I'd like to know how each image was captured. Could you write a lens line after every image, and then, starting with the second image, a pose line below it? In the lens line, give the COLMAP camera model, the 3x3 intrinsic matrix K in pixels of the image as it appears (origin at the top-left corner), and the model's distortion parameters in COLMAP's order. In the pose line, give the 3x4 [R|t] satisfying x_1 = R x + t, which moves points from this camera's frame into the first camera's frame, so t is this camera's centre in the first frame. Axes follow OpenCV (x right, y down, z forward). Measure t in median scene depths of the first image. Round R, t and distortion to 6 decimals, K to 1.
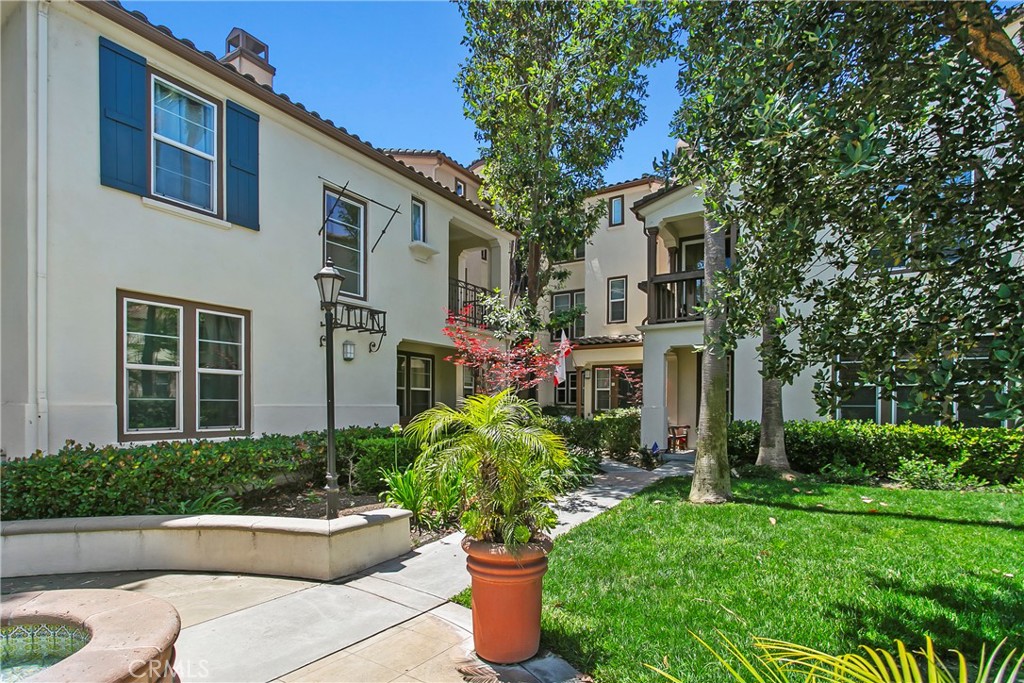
lens RADIAL K [[503.1, 0, 511.4], [0, 503.1, 406.7], [0, 0, 1]] dist [0.000343, -0.000030]
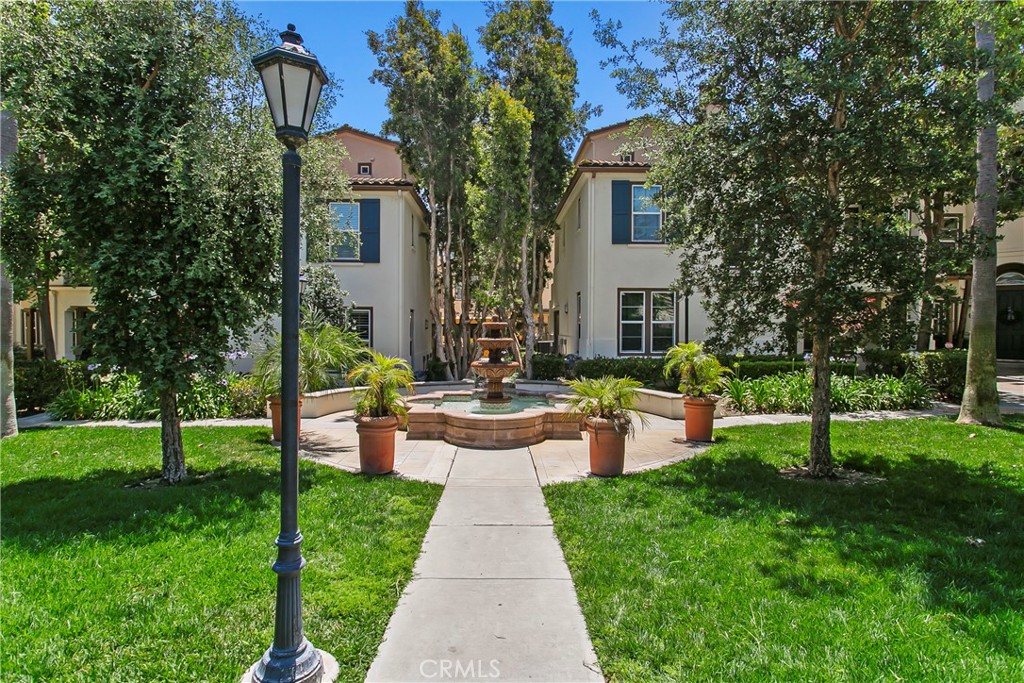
lens RADIAL K [[516.9, 0, 512.0], [0, 516.9, 341.5], [0, 0, 1]] dist [-0.000098, -0.000040]
pose [[0.565431, 0.017260, -0.824615, 0.838617], [-0.006810, 0.999845, 0.016258, -0.029340], [0.824768, -0.003577, 0.565461, -0.681012]]
